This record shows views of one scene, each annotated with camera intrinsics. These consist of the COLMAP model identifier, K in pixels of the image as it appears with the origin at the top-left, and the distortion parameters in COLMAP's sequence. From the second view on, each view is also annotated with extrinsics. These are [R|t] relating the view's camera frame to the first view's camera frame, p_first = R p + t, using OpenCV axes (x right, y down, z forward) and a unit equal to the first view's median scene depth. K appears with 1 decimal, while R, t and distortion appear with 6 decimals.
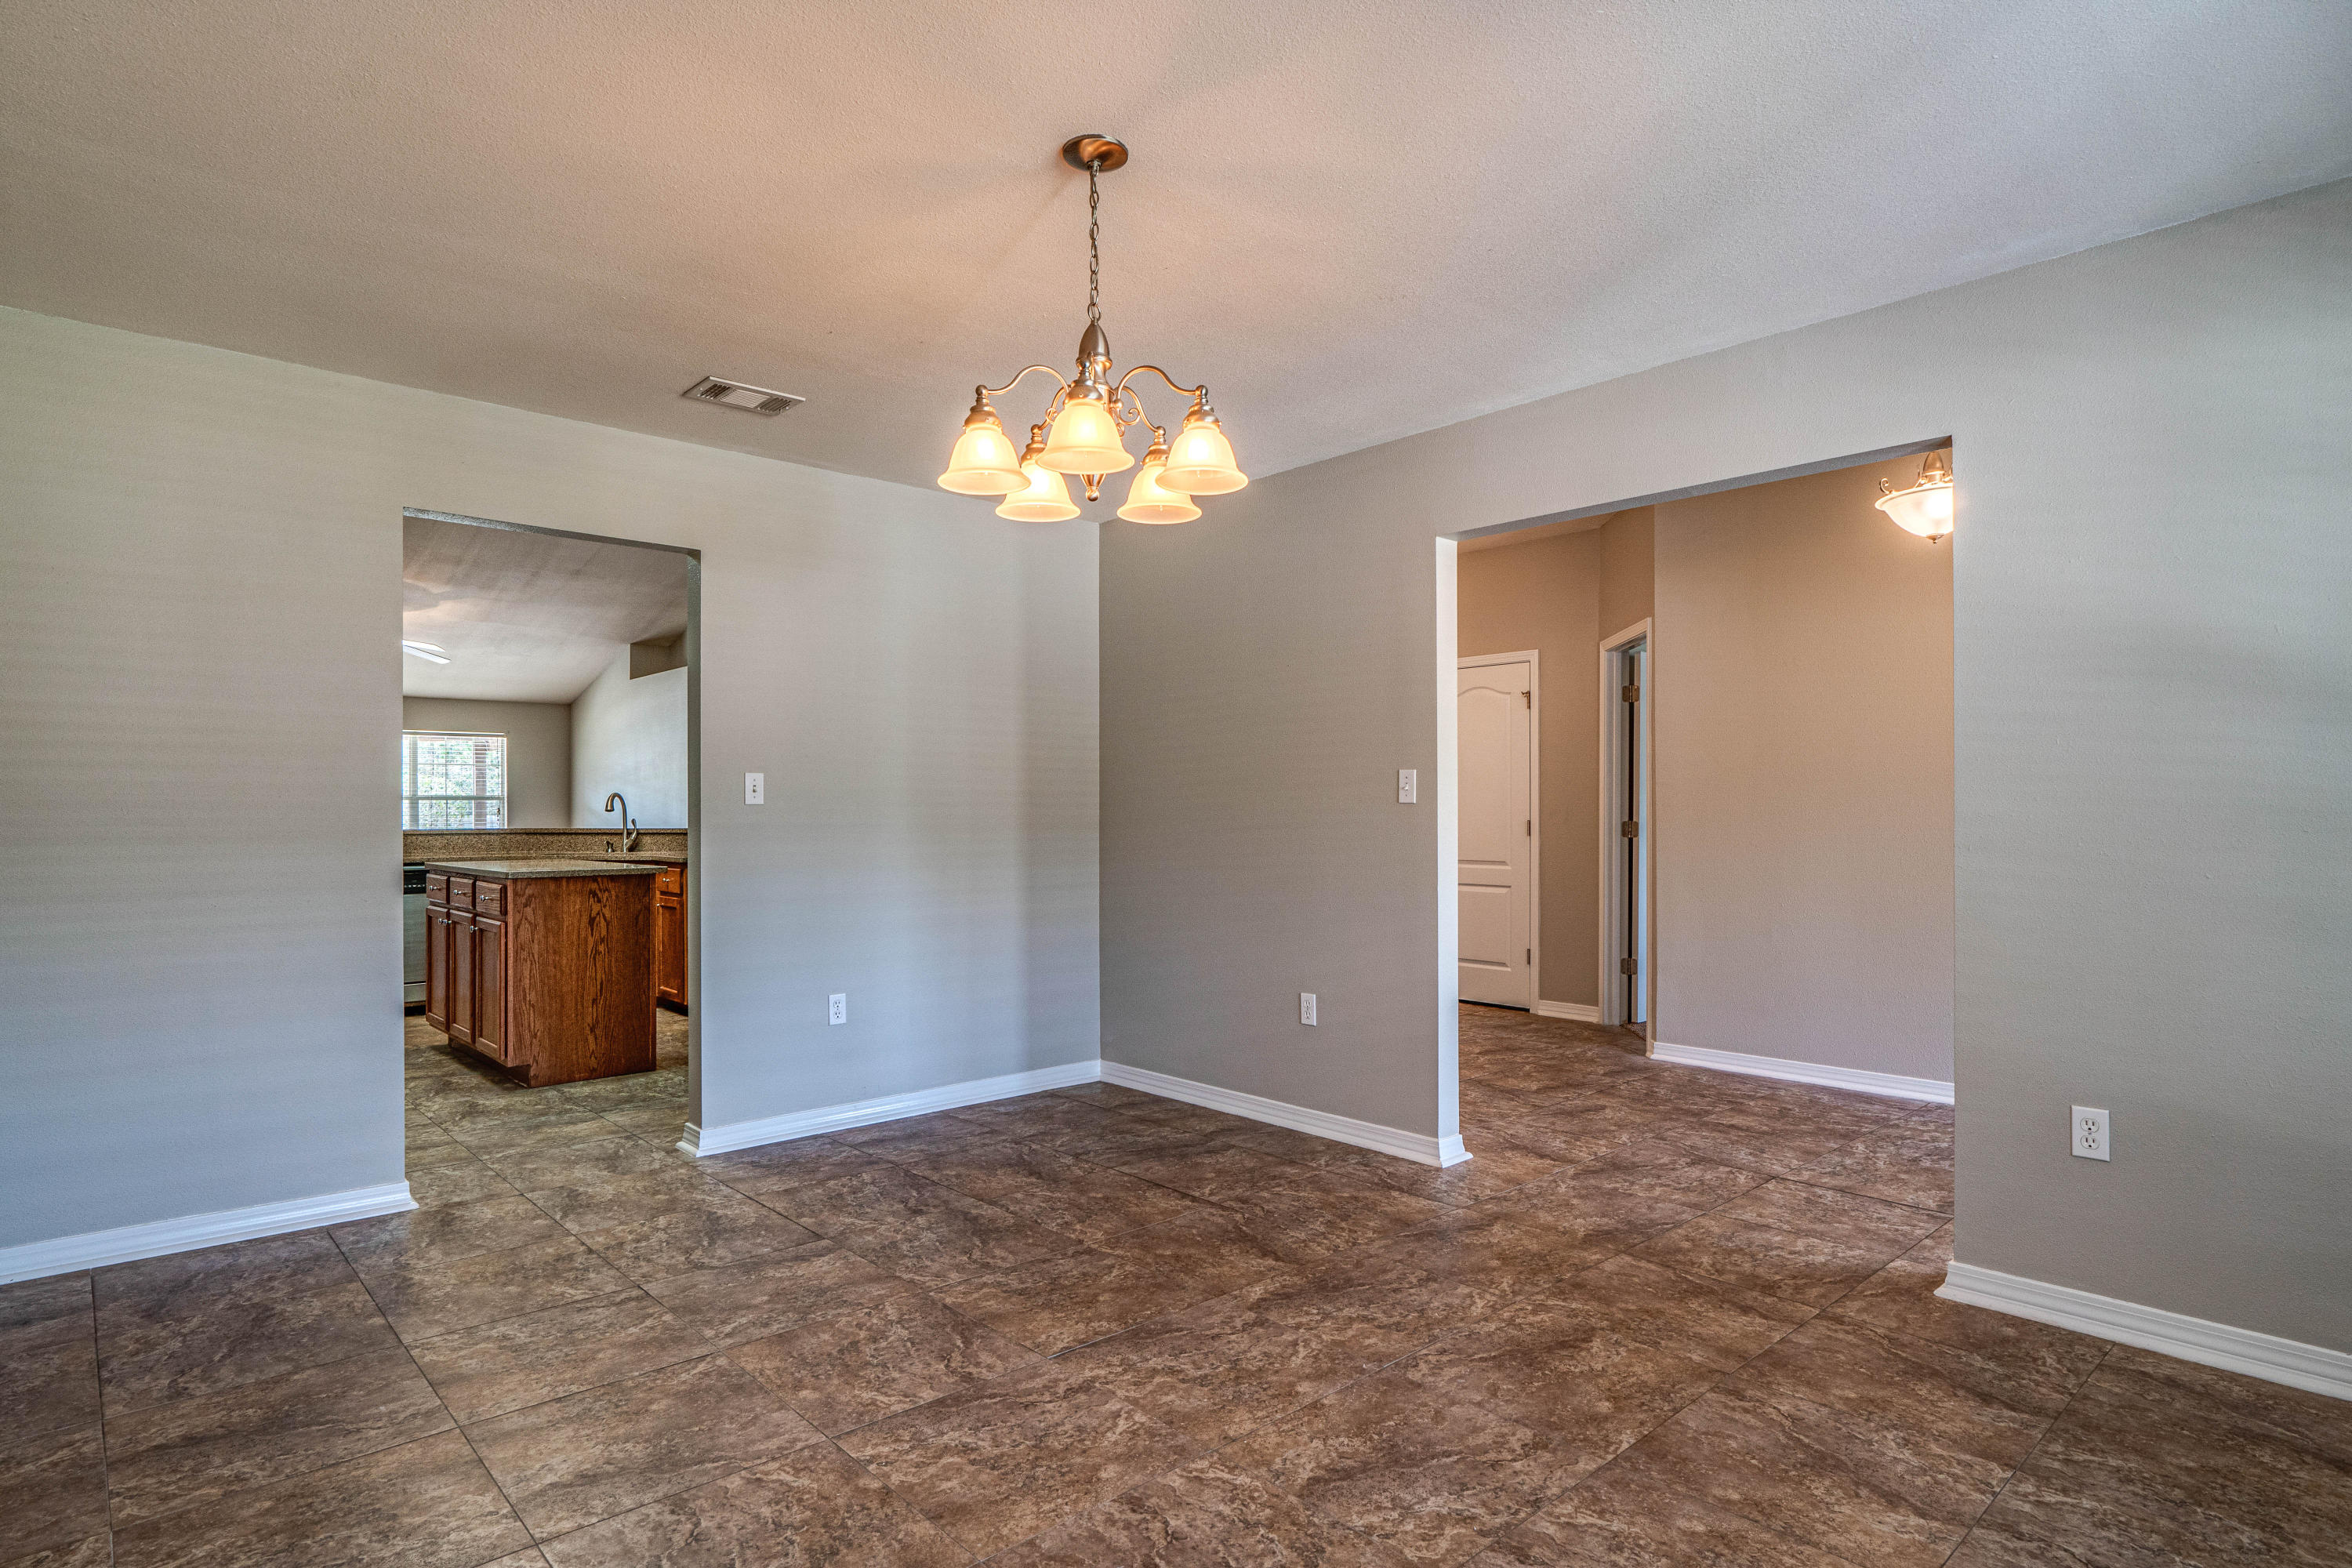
lens RADIAL K [[1239.0, 0, 1167.8], [0, 1239.0, 812.9], [0, 0, 1]] dist [-0.003288, 0.001410]
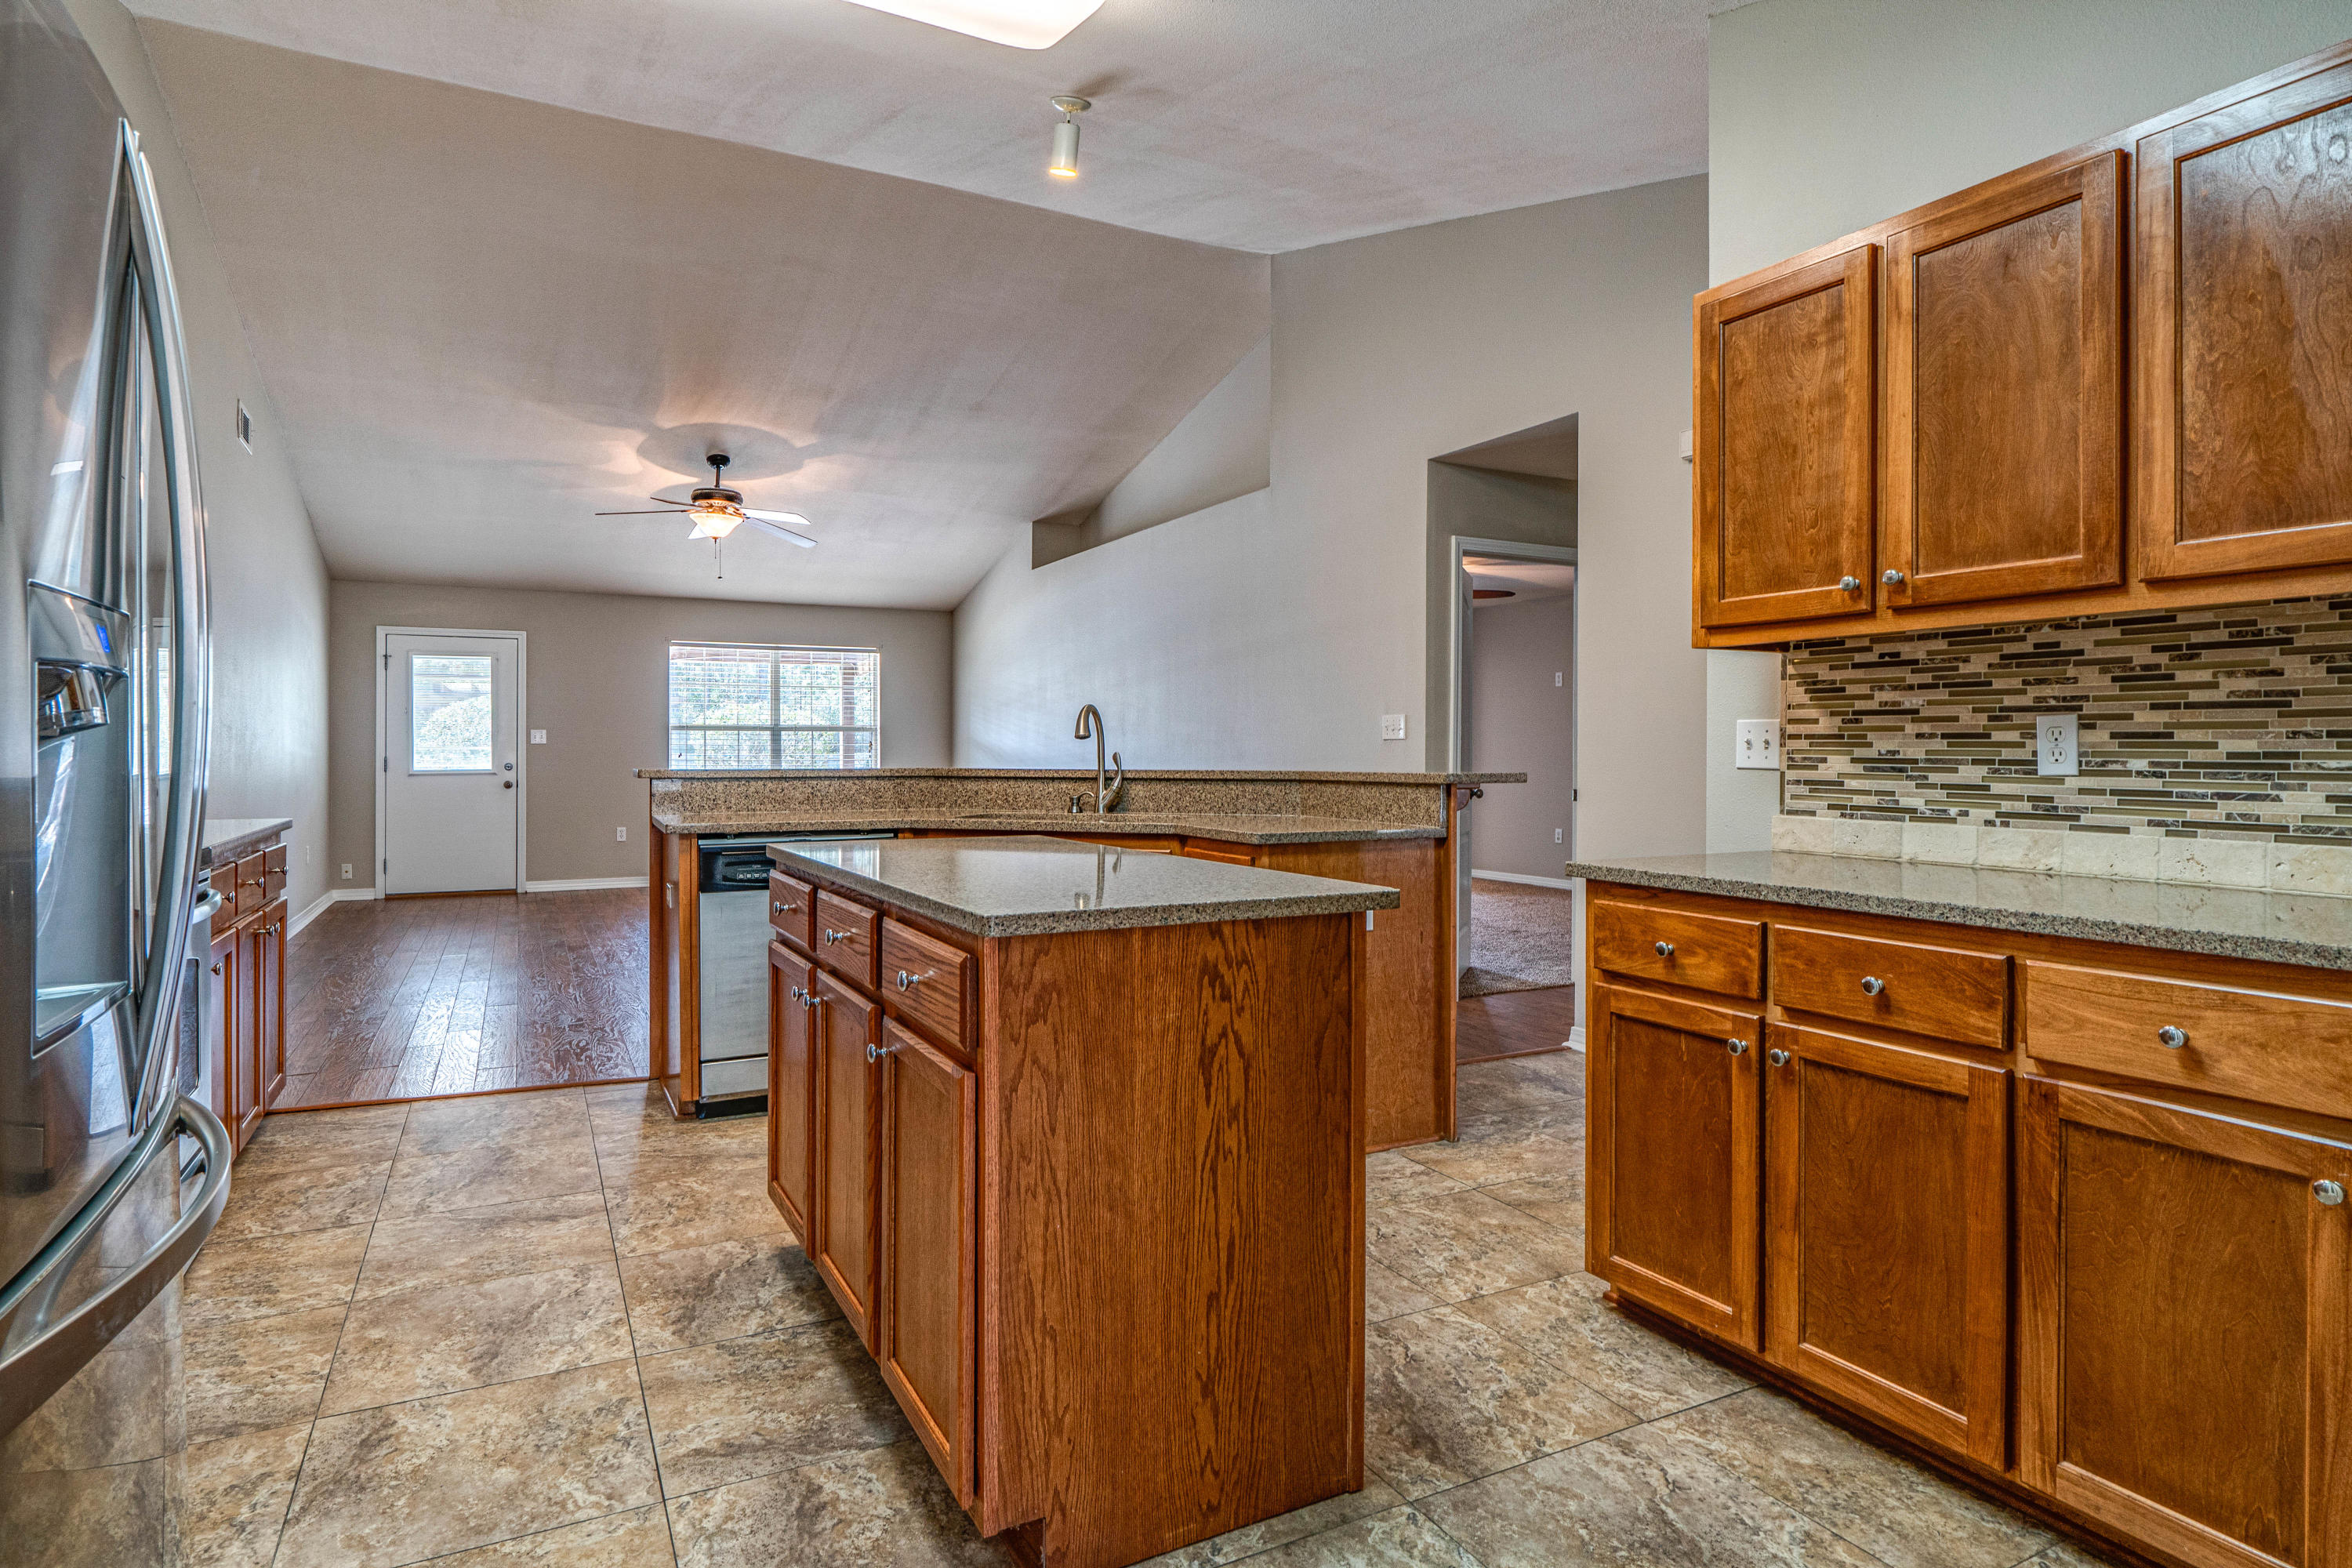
lens RADIAL K [[1252.2, 0, 1154.0], [0, 1252.2, 786.5], [0, 0, 1]] dist [-0.004961, 0.000320]
pose [[0.965923, 0.015567, -0.258361, -0.153264], [-0.009213, 0.999625, 0.025784, 0.002840], [0.258666, -0.022525, 0.965704, 0.263762]]
